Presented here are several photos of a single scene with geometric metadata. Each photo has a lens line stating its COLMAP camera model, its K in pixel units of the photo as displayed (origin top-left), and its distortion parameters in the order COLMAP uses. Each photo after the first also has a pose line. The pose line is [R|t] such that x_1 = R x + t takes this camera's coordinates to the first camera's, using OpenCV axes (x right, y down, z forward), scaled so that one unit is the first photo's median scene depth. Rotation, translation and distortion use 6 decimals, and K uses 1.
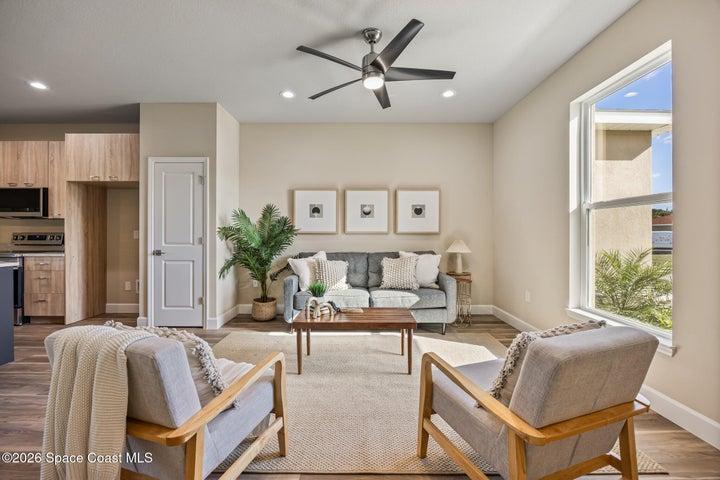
lens RADIAL K [[304.8, 0, 356.6], [0, 304.8, 236.4], [0, 0, 1]] dist [-0.010035, -0.000532]
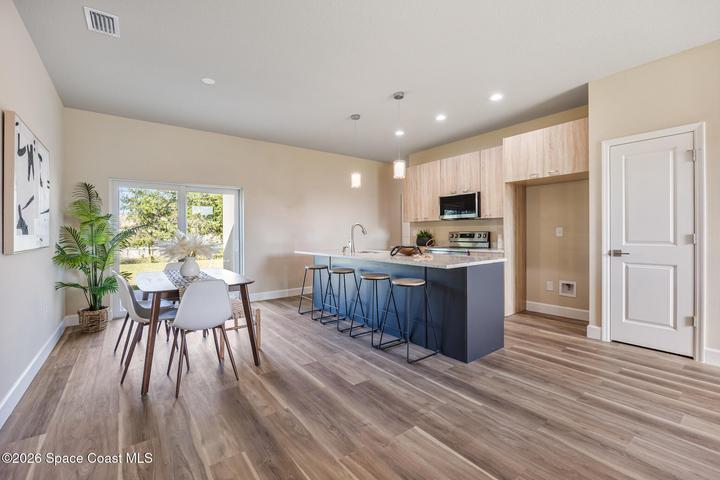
lens RADIAL K [[304.8, 0, 357.3], [0, 304.8, 234.7], [0, 0, 1]] dist [-0.010035, -0.000532]
pose [[0.610586, -0.004866, -0.791935, -0.405944], [0.004879, 0.999985, -0.002383, 0.001565], [0.791935, -0.002409, 0.610601, -0.071079]]
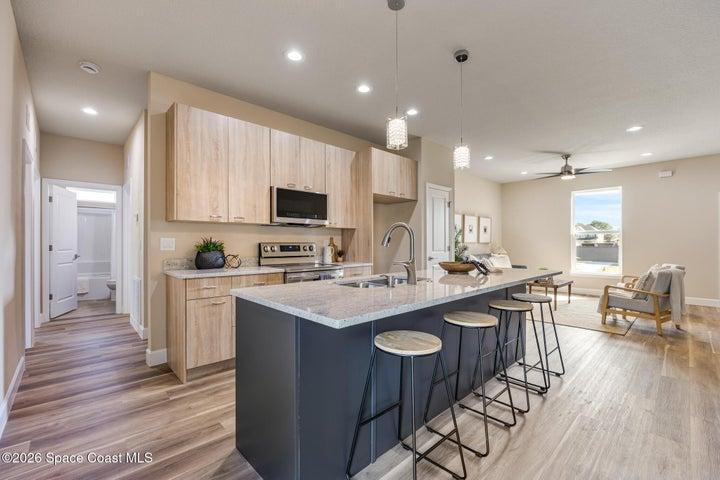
lens RADIAL K [[304.8, 0, 358.9], [0, 304.8, 243.2], [0, 0, 1]] dist [-0.010035, -0.000532]
pose [[0.729261, -0.001816, 0.684234, -1.643255], [0.007702, 0.999955, -0.005554, -0.004175], [-0.684193, 0.009320, 0.729242, 0.253690]]
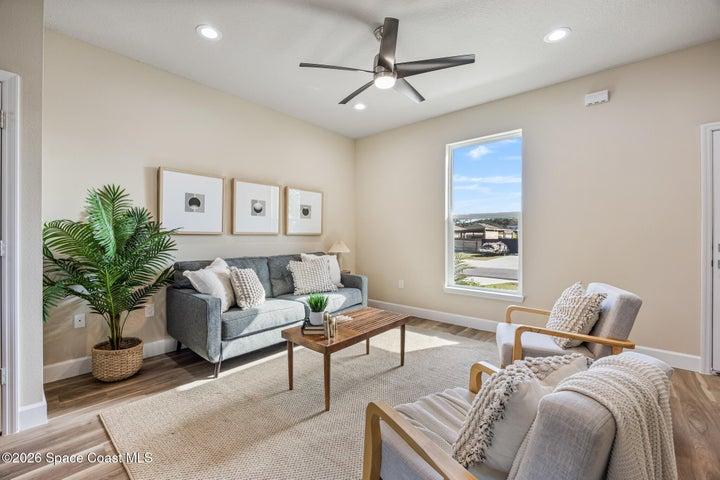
lens RADIAL K [[304.8, 0, 357.5], [0, 304.8, 237.7], [0, 0, 1]] dist [-0.010035, -0.000532]
pose [[0.649425, -0.004027, 0.760415, -0.472132], [0.004148, 0.999990, 0.001753, -0.001257], [-0.760414, 0.002016, 0.649435, 0.264333]]
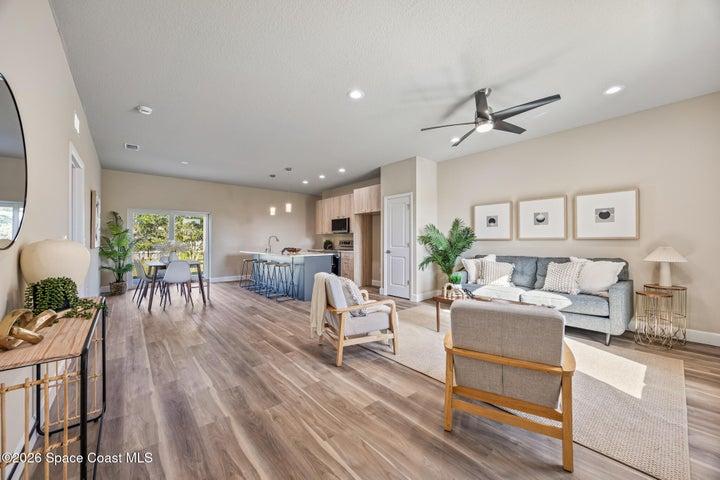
lens RADIAL K [[273.8, 0, 356.9], [0, 273.8, 239.3], [0, 0, 1]] dist [0.003399, 0.000164]
pose [[0.651066, -0.008386, -0.758975, 0.380751], [-0.002022, 0.999916, -0.012783, 0.003537], [0.759018, 0.009857, 0.650995, -0.135263]]
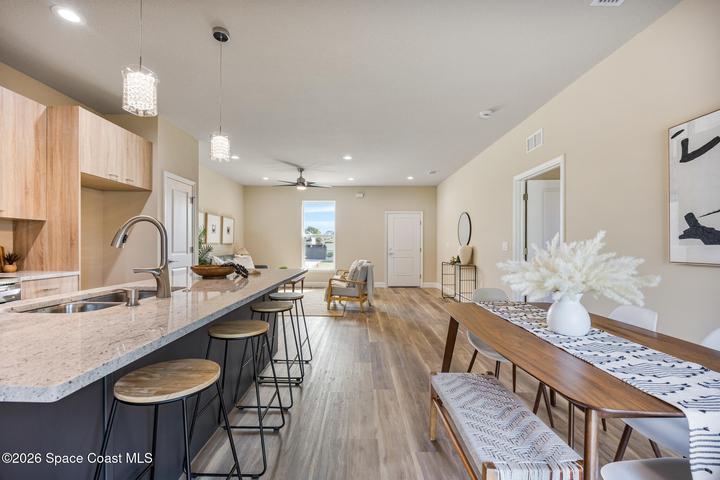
lens RADIAL K [[304.8, 0, 356.6], [0, 304.8, 246.5], [0, 0, 1]] dist [-0.010035, -0.000532]
pose [[0.007358, -0.006914, 0.999949, -1.620377], [0.002550, 0.999973, 0.006896, -0.004777], [-0.999970, 0.002499, 0.007375, 0.305110]]
